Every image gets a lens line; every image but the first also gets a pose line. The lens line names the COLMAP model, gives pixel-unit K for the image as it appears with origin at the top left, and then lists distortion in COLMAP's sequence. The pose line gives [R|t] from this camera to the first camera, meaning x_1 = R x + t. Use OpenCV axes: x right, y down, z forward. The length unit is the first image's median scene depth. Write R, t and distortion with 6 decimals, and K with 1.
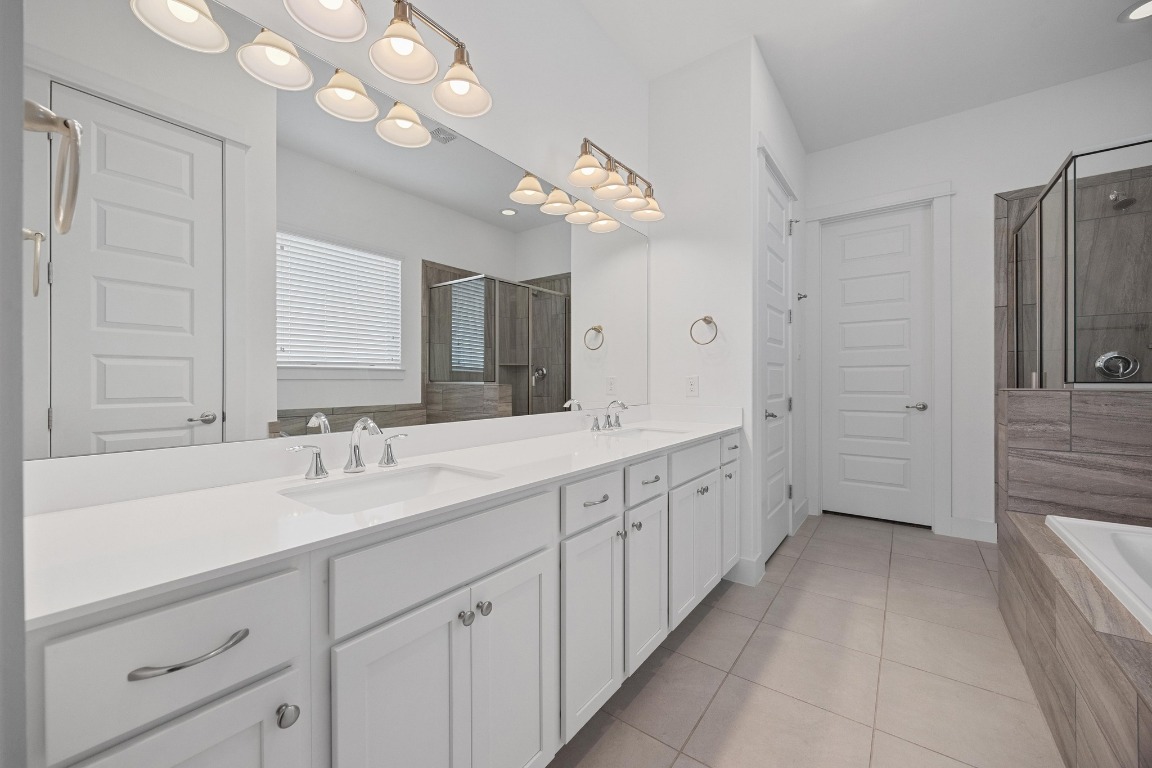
lens RADIAL K [[440.2, 0, 558.3], [0, 440.2, 346.7], [0, 0, 1]] dist [-0.017967, 0.000130]
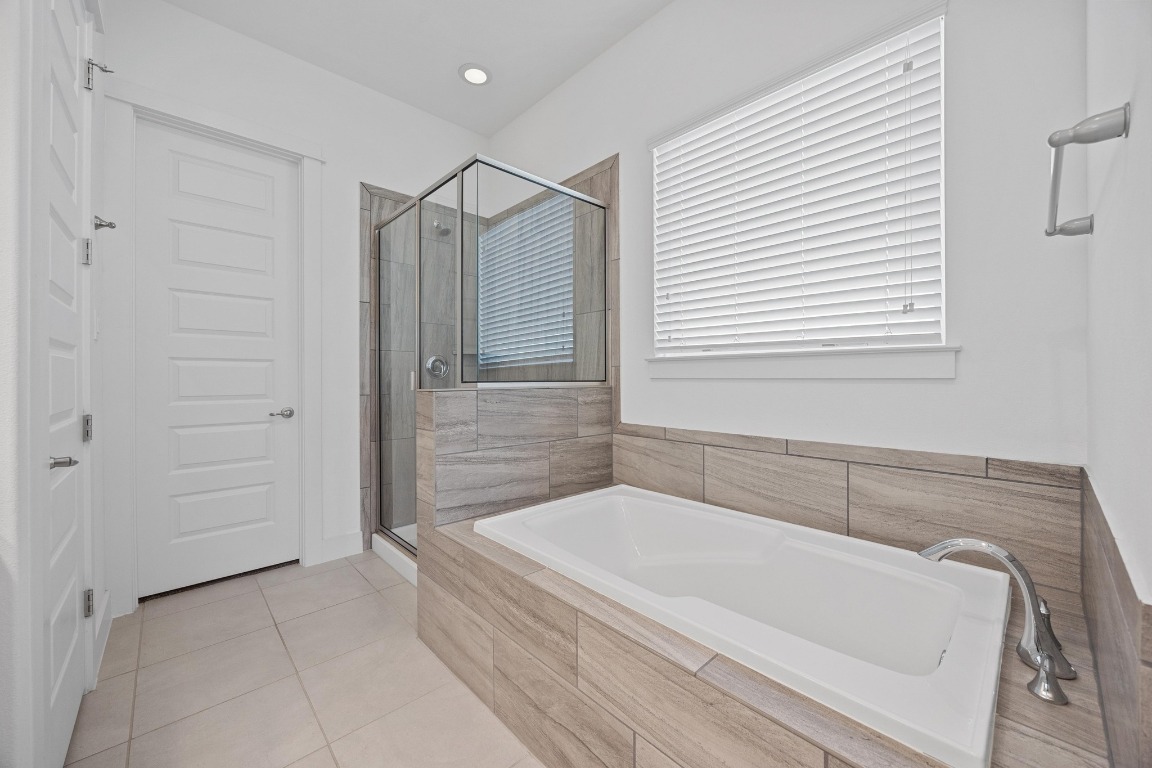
lens RADIAL K [[455.5, 0, 577.1], [0, 455.5, 389.5], [0, 0, 1]] dist [0.001245, 0.000150]
pose [[0.164867, -0.025241, 0.985993, 0.173130], [-0.073071, 0.996613, 0.037731, 0.042553], [-0.983605, -0.078268, 0.162464, 0.579737]]
